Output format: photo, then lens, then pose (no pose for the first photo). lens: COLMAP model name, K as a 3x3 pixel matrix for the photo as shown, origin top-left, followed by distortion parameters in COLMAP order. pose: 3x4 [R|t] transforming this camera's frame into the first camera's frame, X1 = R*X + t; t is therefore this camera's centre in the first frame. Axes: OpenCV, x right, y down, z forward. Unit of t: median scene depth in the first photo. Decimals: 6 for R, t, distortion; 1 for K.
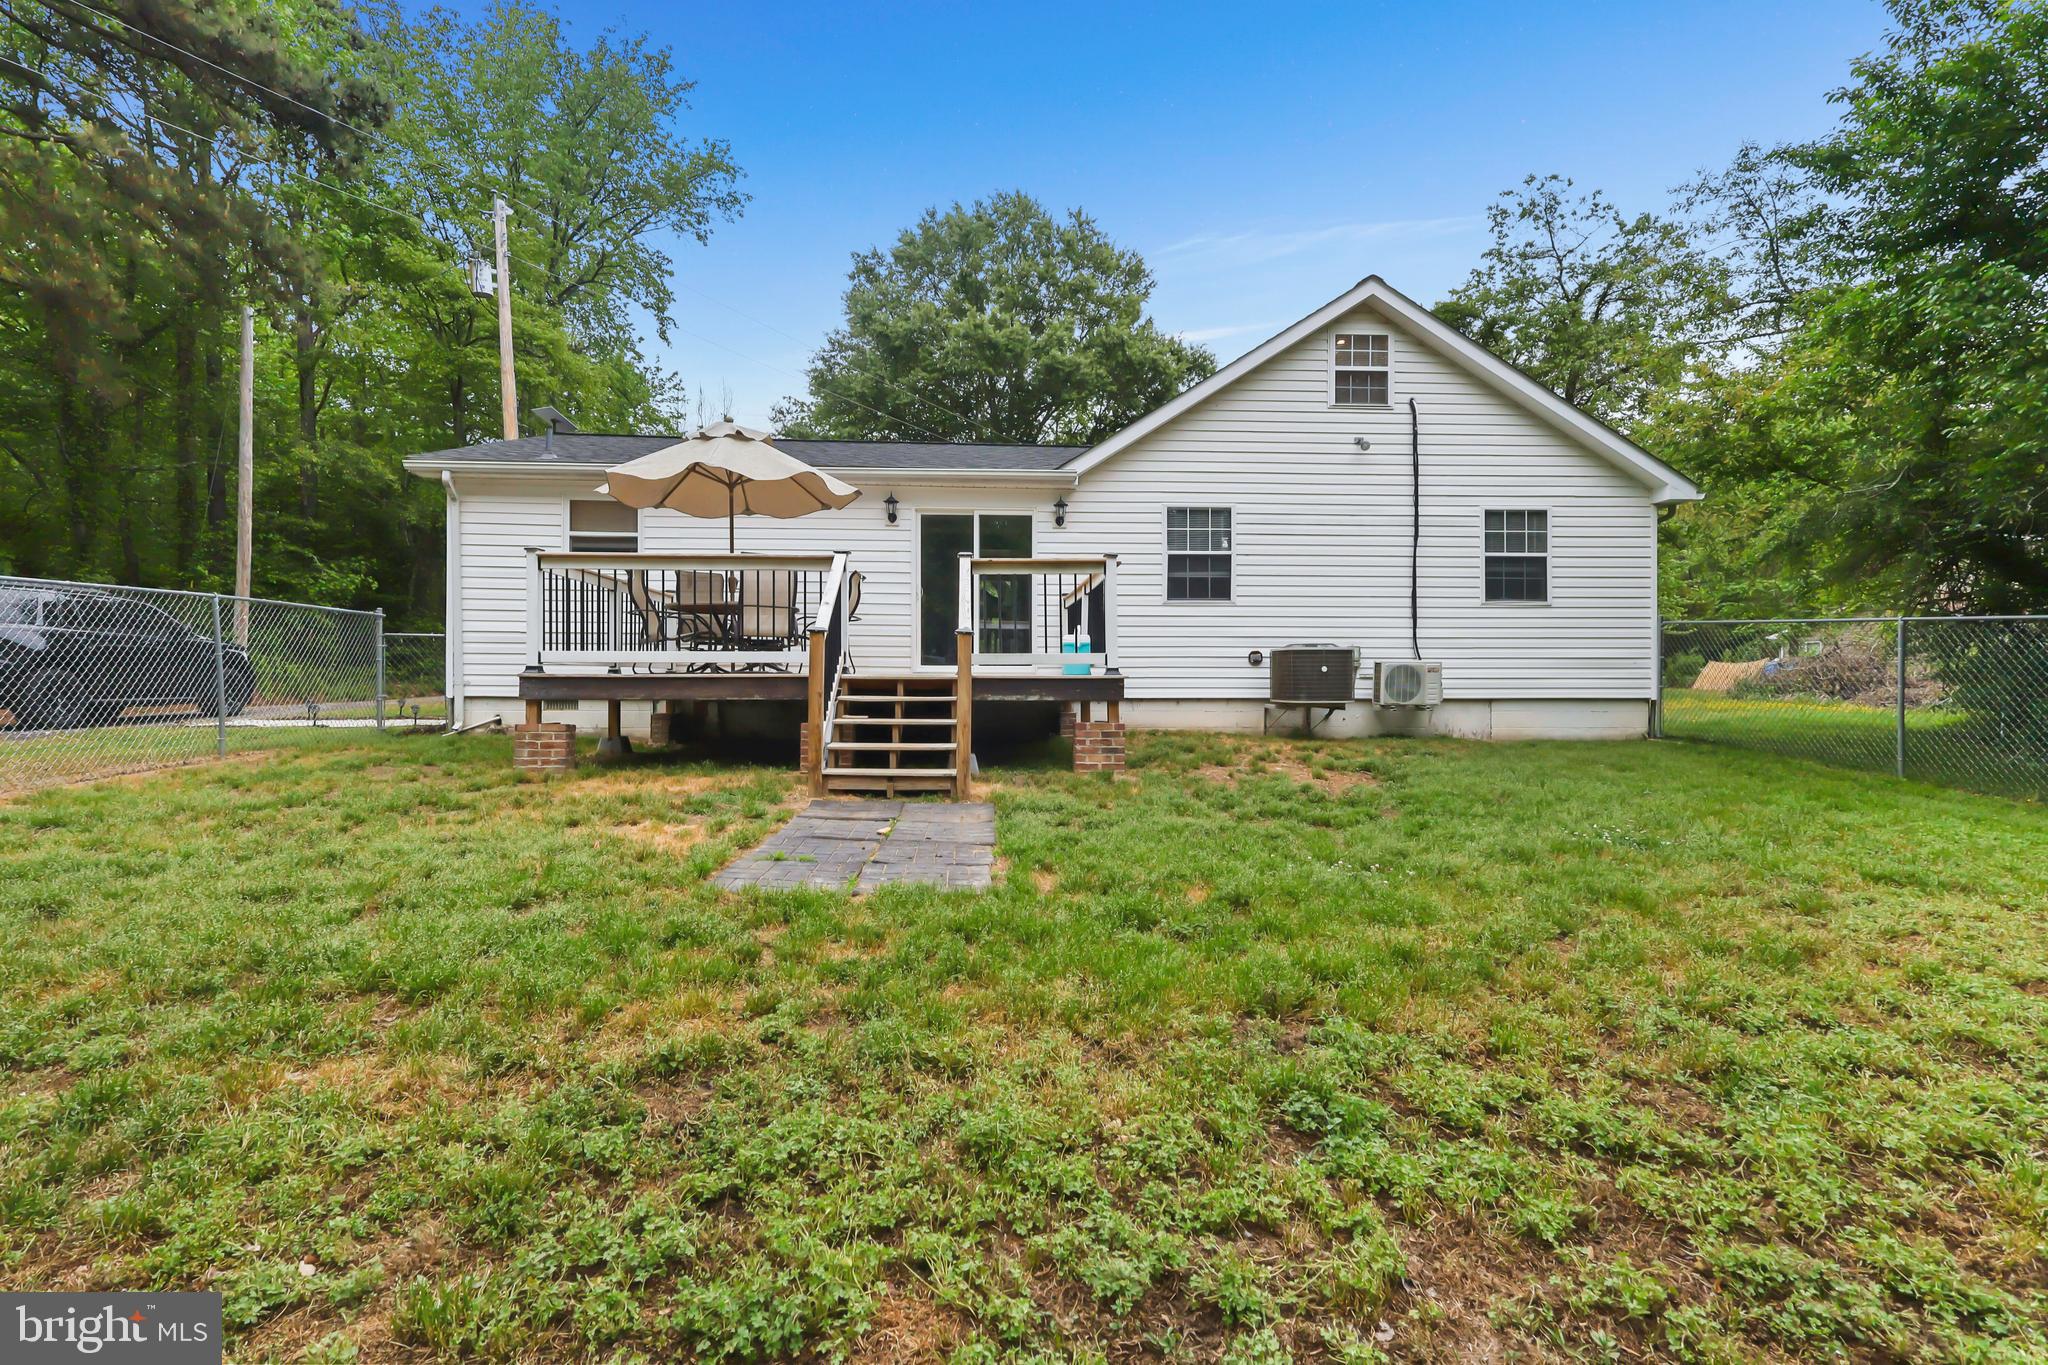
lens RADIAL K [[966.3, 0, 1028.1], [0, 966.3, 691.7], [0, 0, 1]] dist [0.013024, 0.000000]
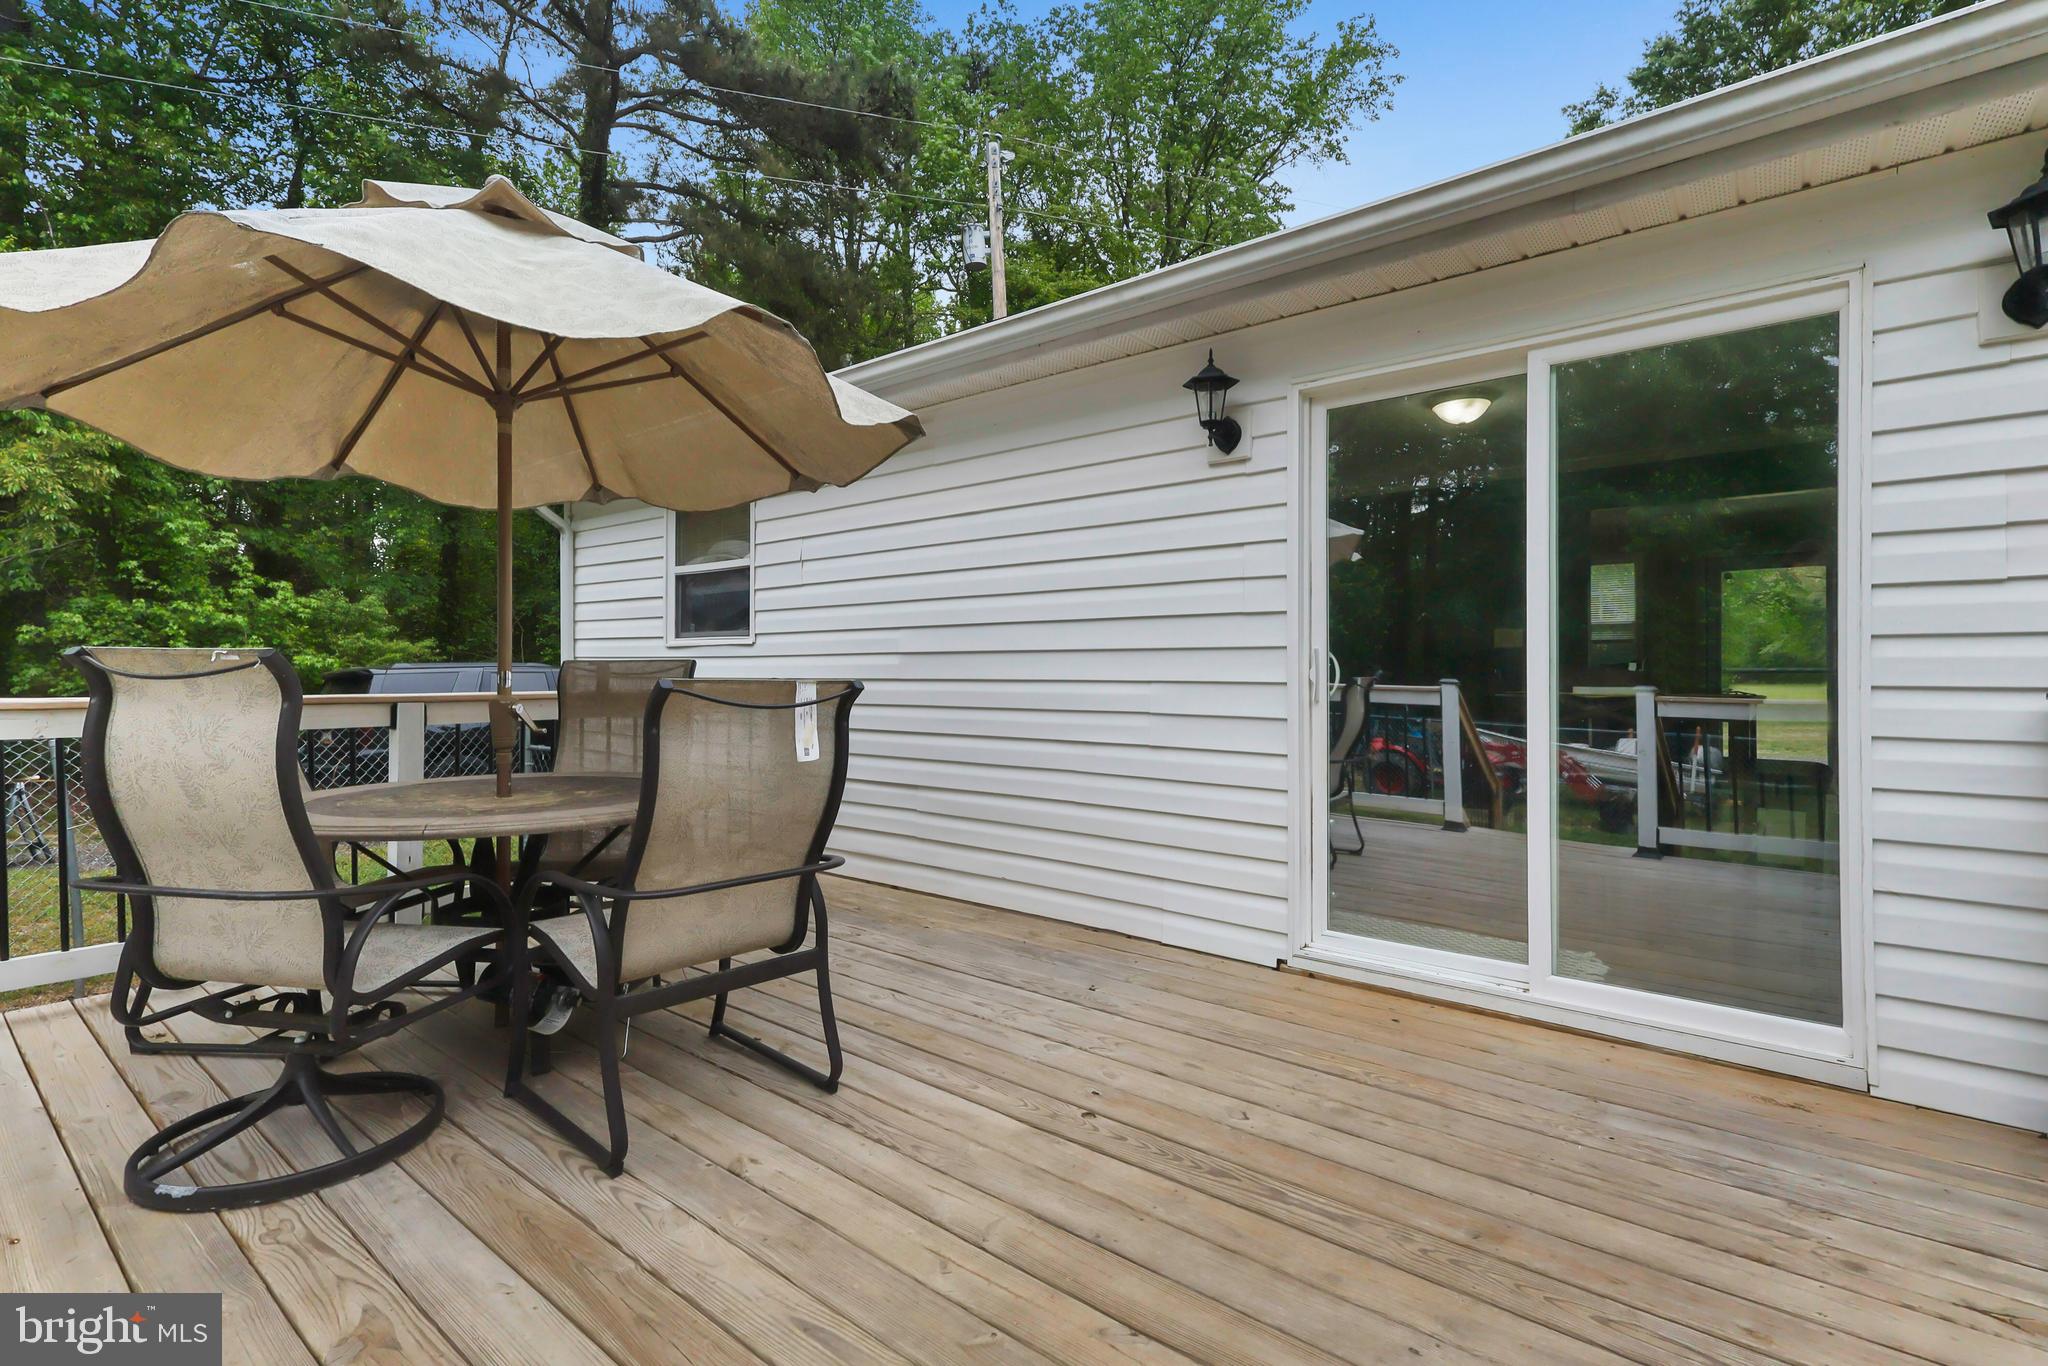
lens RADIAL K [[966.3, 0, 1028.1], [0, 966.3, 692.2], [0, 0, 1]] dist [0.013024, 0.000000]
pose [[0.746057, 0.004364, -0.665868, 0.004963], [-0.000534, 0.999982, 0.005956, -0.035248], [0.665882, -0.004088, 0.746046, 0.252714]]
